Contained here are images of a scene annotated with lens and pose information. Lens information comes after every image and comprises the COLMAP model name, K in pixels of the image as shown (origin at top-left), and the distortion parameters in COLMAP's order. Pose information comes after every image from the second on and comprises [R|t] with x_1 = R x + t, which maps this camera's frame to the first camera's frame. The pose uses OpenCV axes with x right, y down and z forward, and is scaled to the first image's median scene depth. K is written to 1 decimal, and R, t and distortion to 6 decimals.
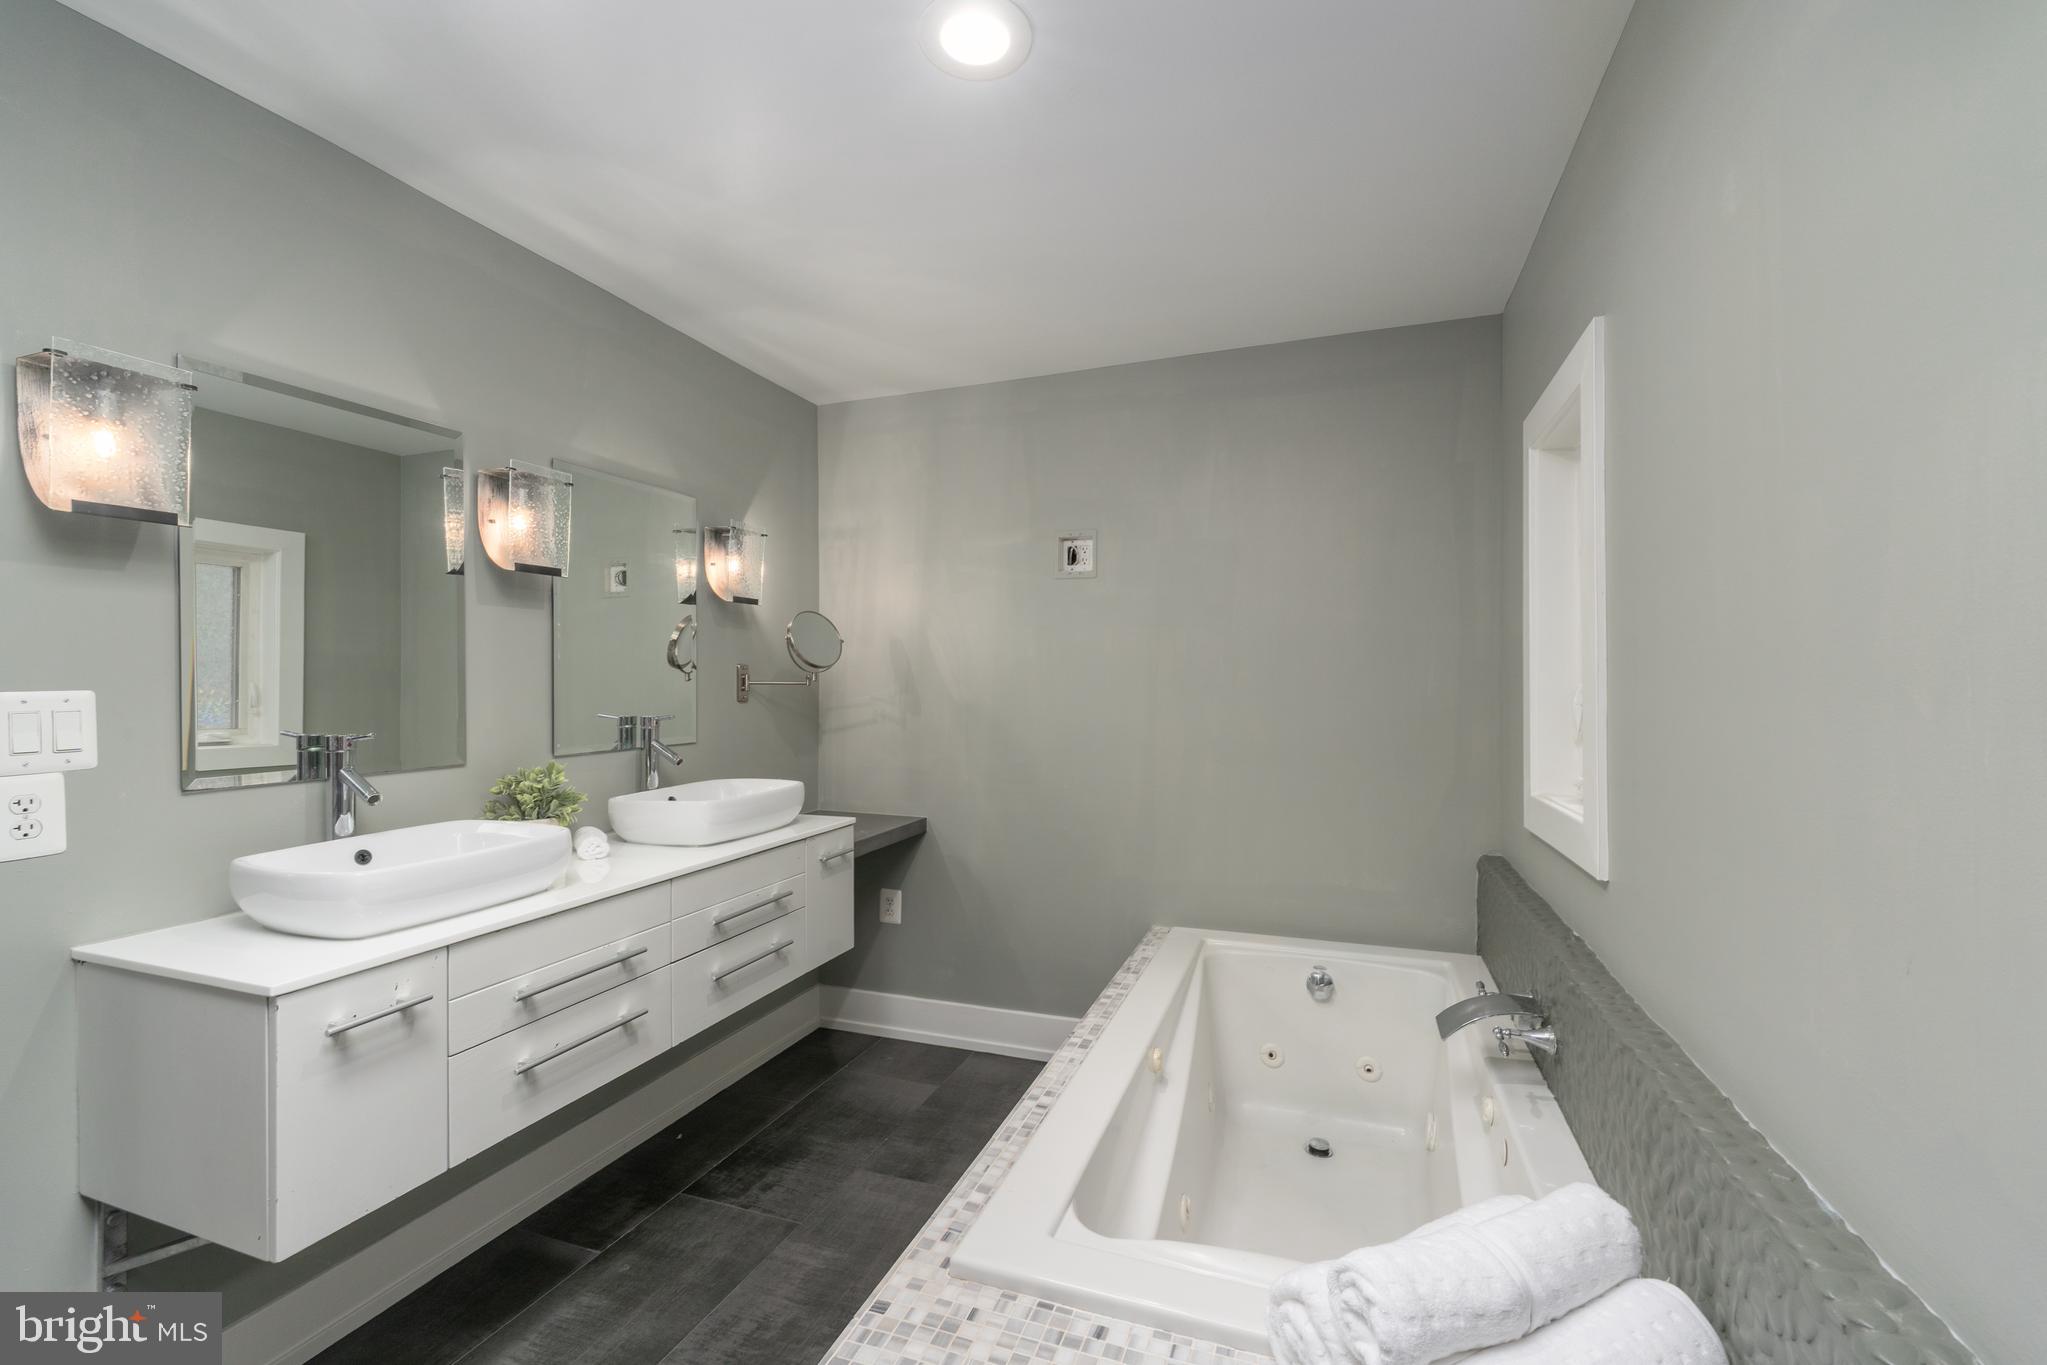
lens RADIAL K [[832.8, 0, 1030.7], [0, 832.8, 686.8], [0, 0, 1]] dist [0.000996, -0.000127]
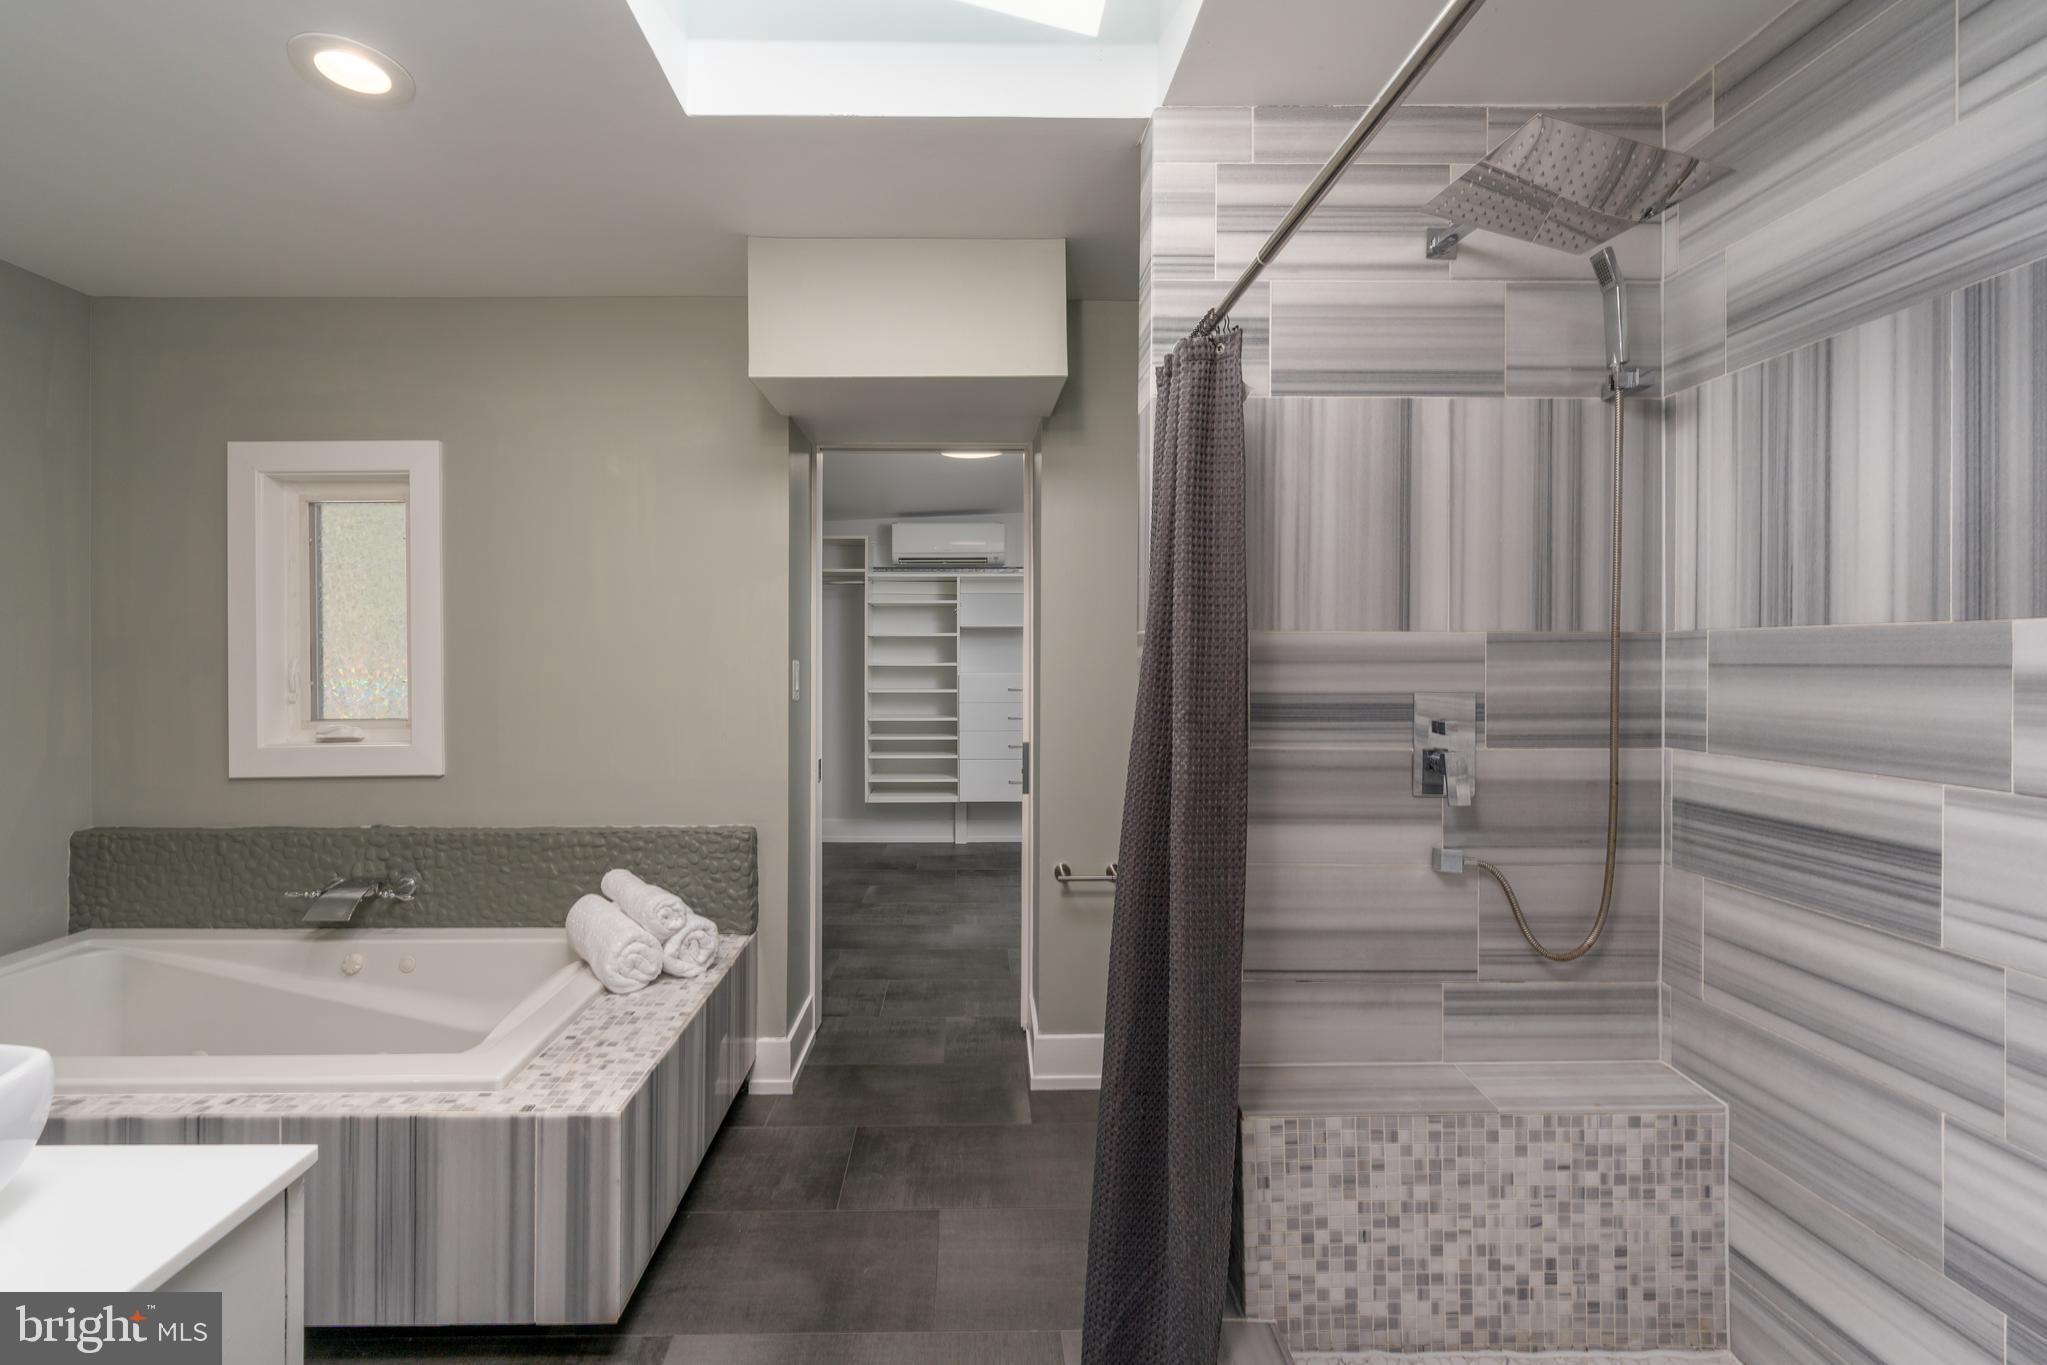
lens RADIAL K [[832.8, 0, 1030.7], [0, 832.8, 686.8], [0, 0, 1]] dist [0.000996, -0.000127]
pose [[-0.411462, -0.026017, 0.911056, -1.713806], [0.006688, 0.999479, 0.031562, 0.010137], [-0.911402, 0.019079, -0.411074, 0.775024]]
